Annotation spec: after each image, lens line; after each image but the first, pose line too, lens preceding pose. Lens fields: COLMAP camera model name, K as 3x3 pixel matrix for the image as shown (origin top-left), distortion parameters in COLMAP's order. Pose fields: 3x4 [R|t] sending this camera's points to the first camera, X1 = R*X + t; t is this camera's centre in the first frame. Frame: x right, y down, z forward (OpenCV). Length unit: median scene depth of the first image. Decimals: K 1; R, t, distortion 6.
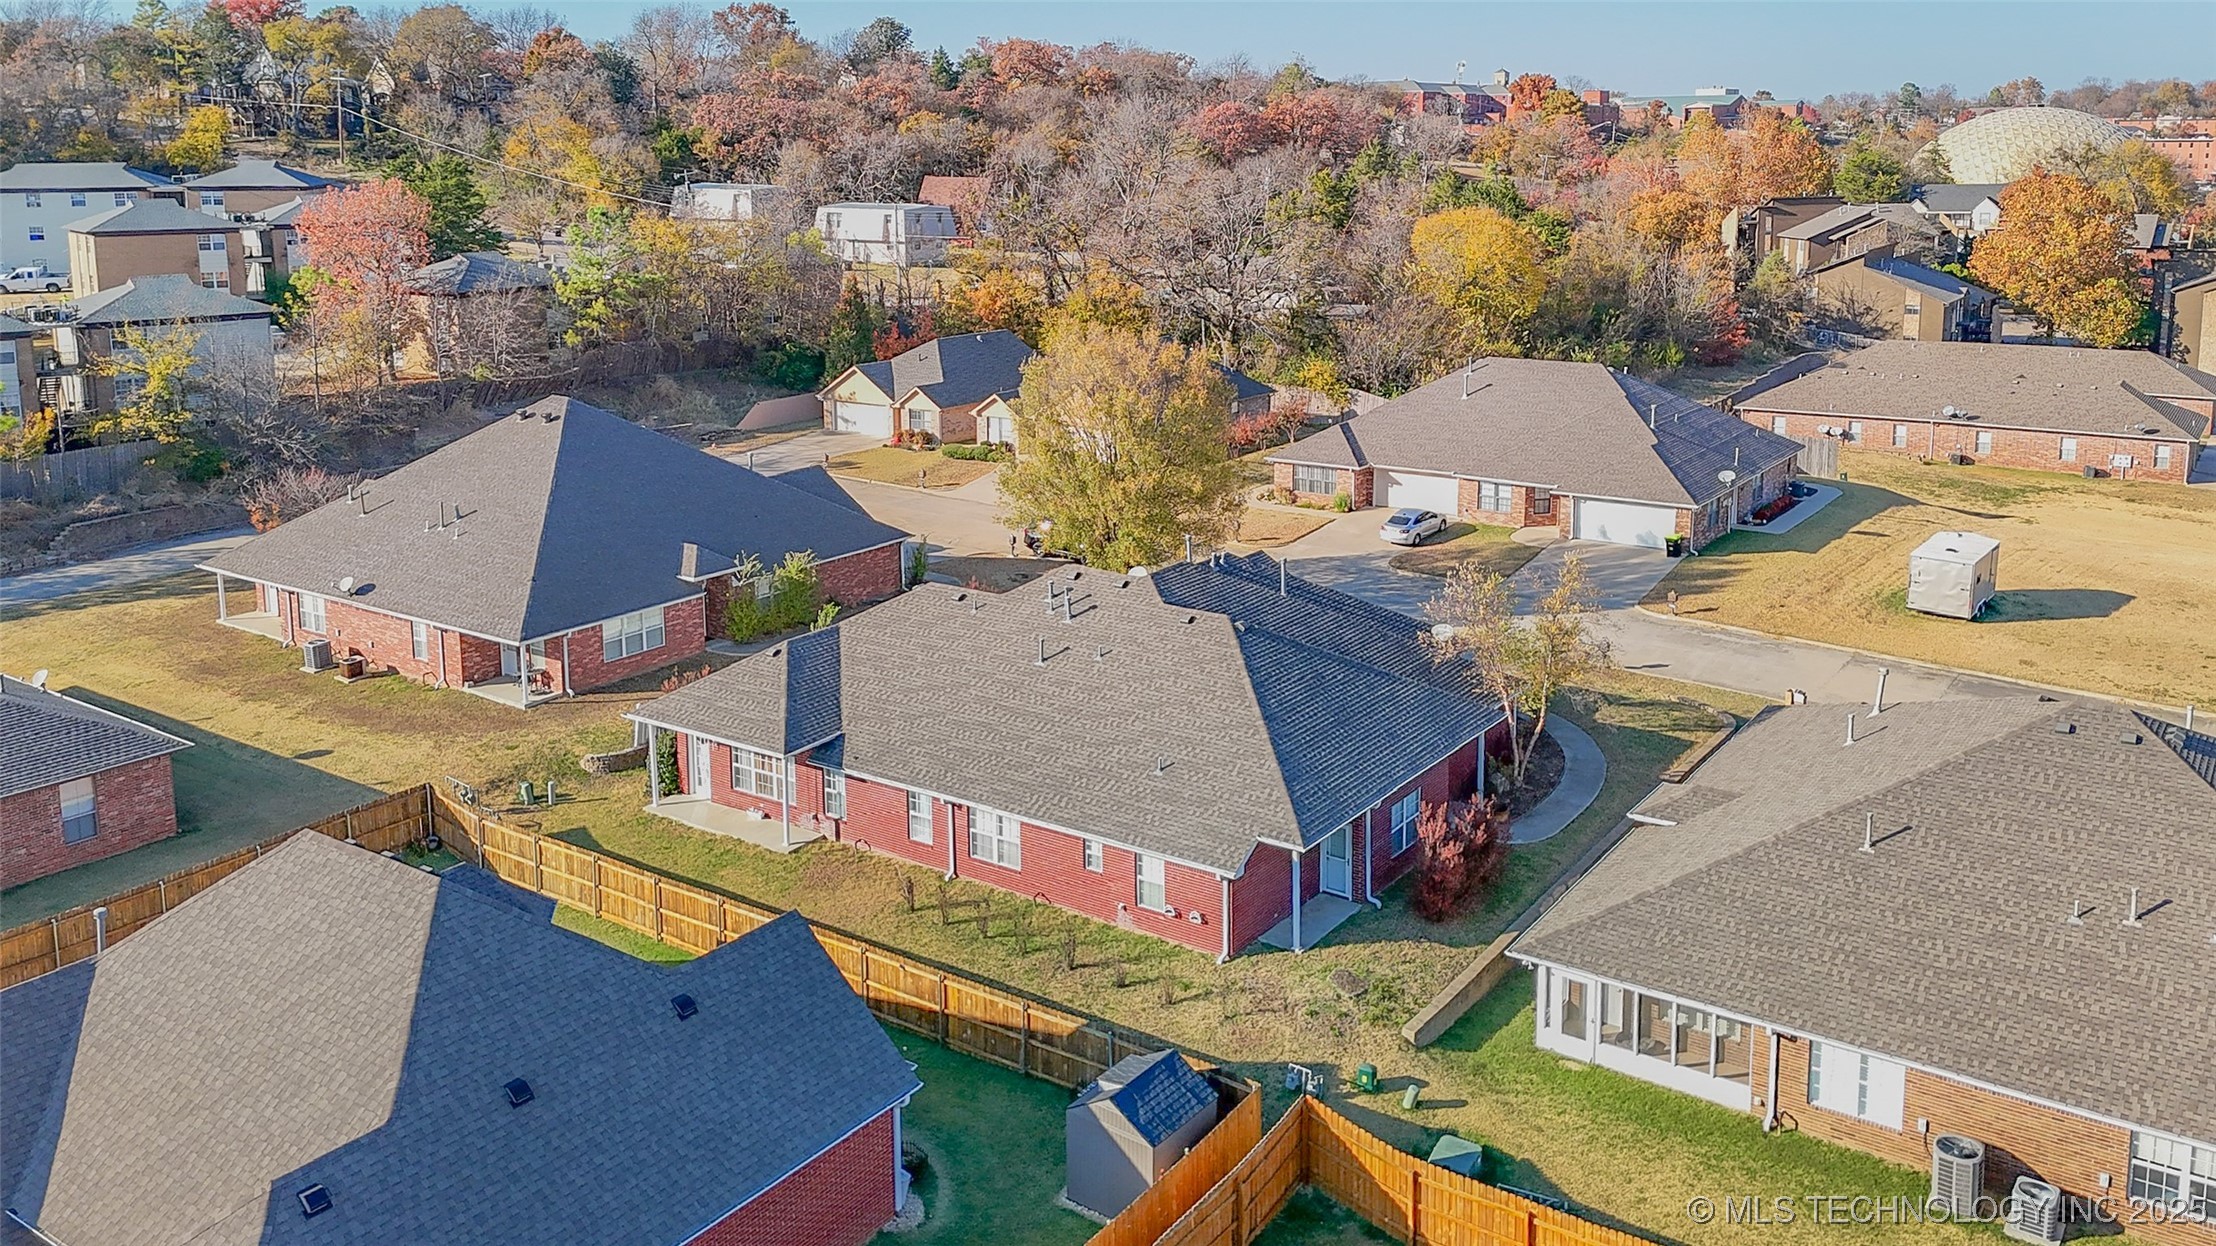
lens RADIAL K [[1703.5, 0, 1170.3], [0, 1703.5, 457.5], [0, 0, 1]] dist [0.147807, -0.213758]
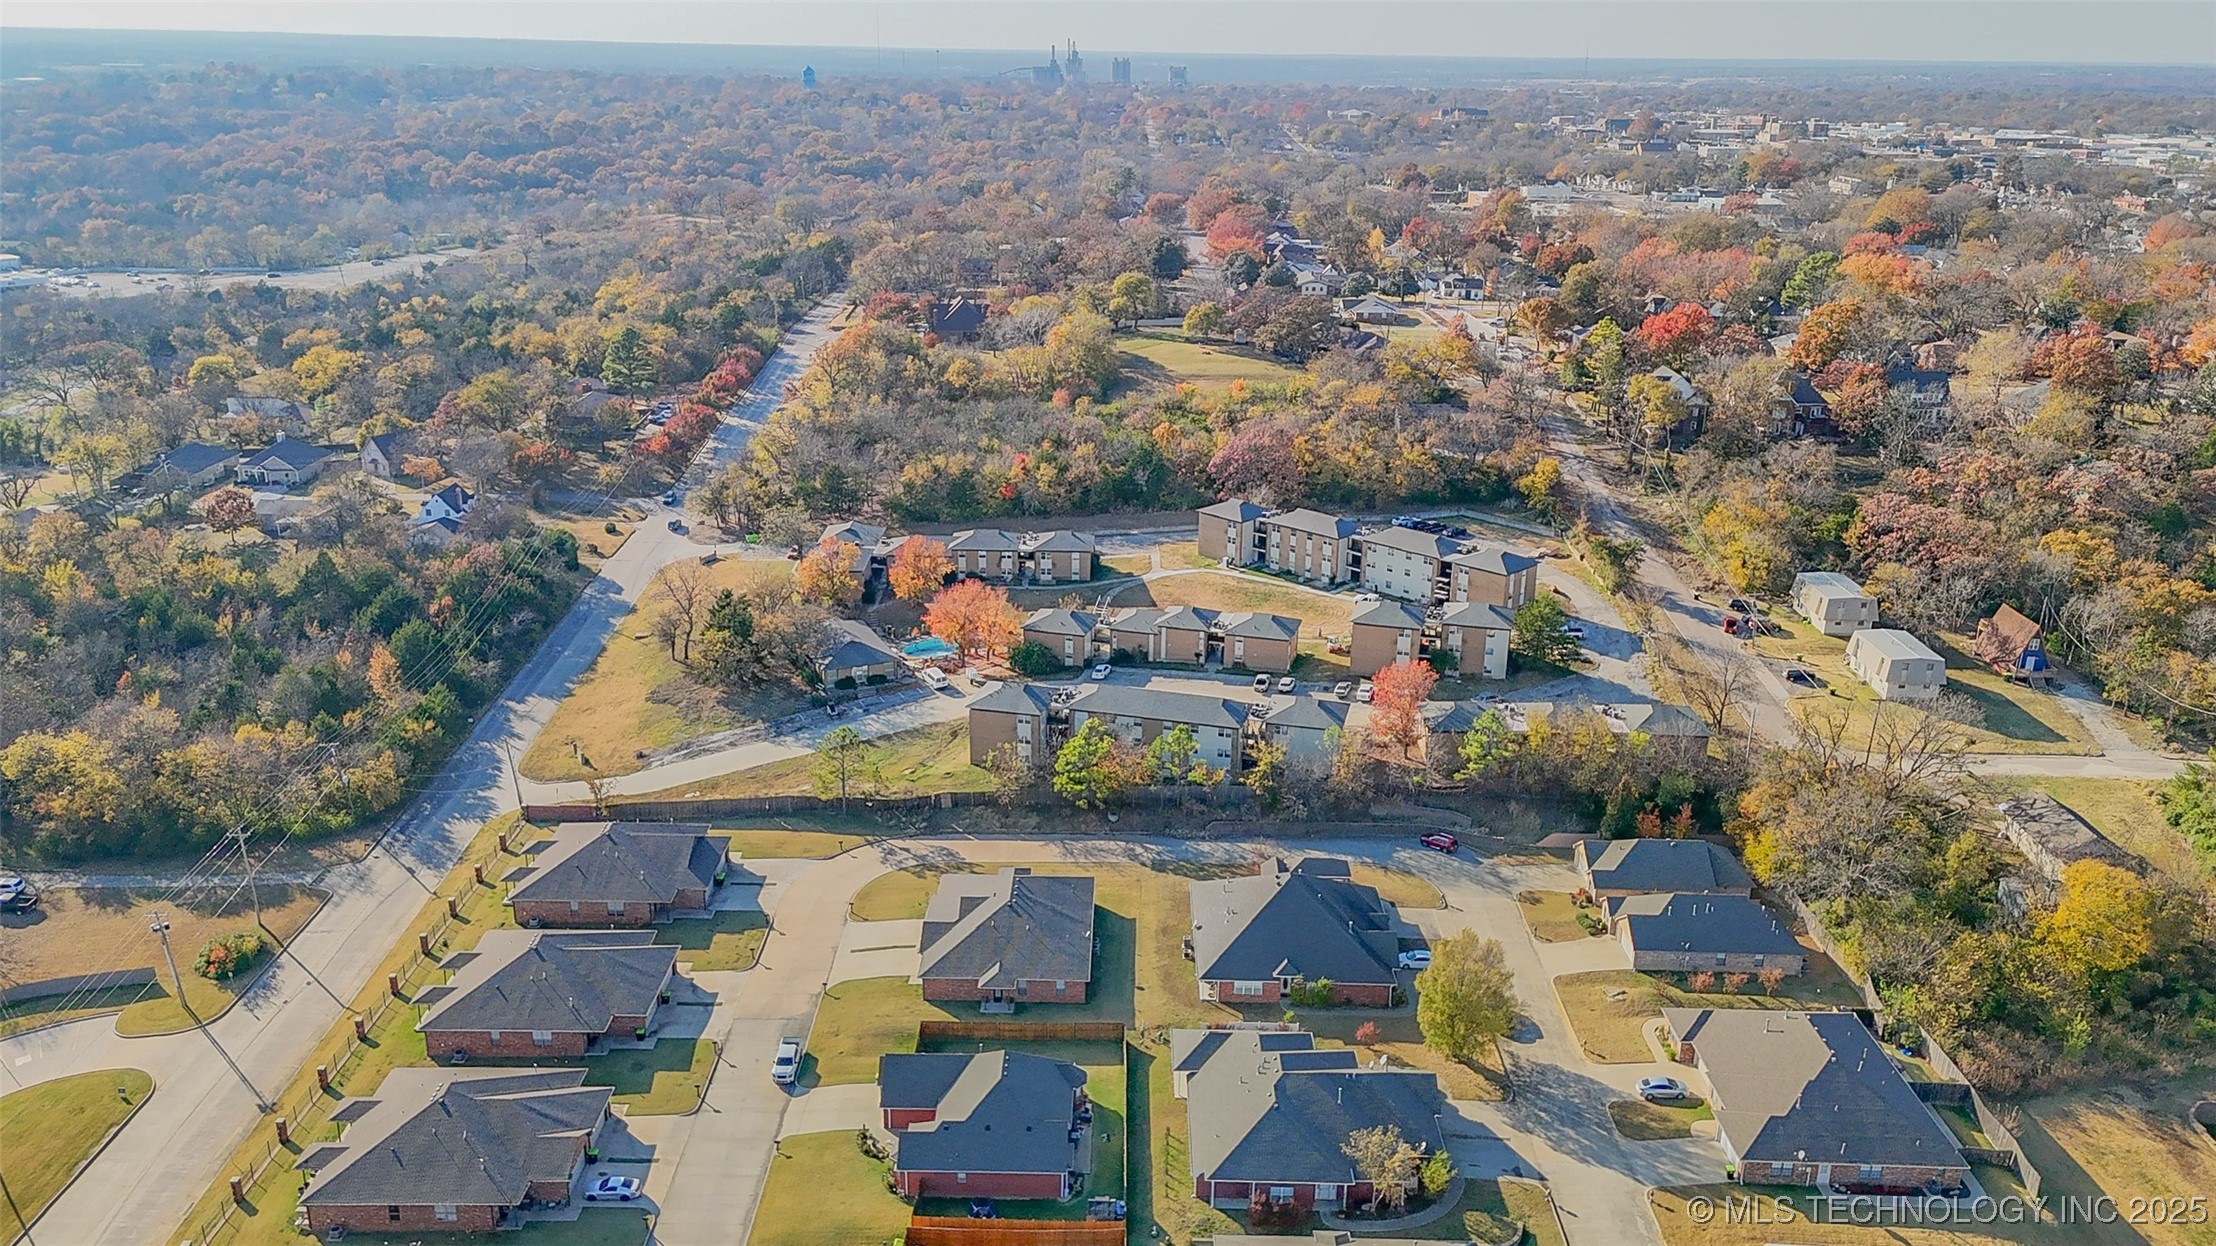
lens RADIAL K [[1699.9, 0, 1108.0], [0, 1699.9, 623.0], [0, 0, 1]] dist [0.100504, -0.124620]
pose [[0.550760, 0.281797, -0.785655, 1.958760], [-0.166168, 0.959460, 0.227650, -1.322681], [0.817956, 0.005170, 0.575258, -0.942586]]
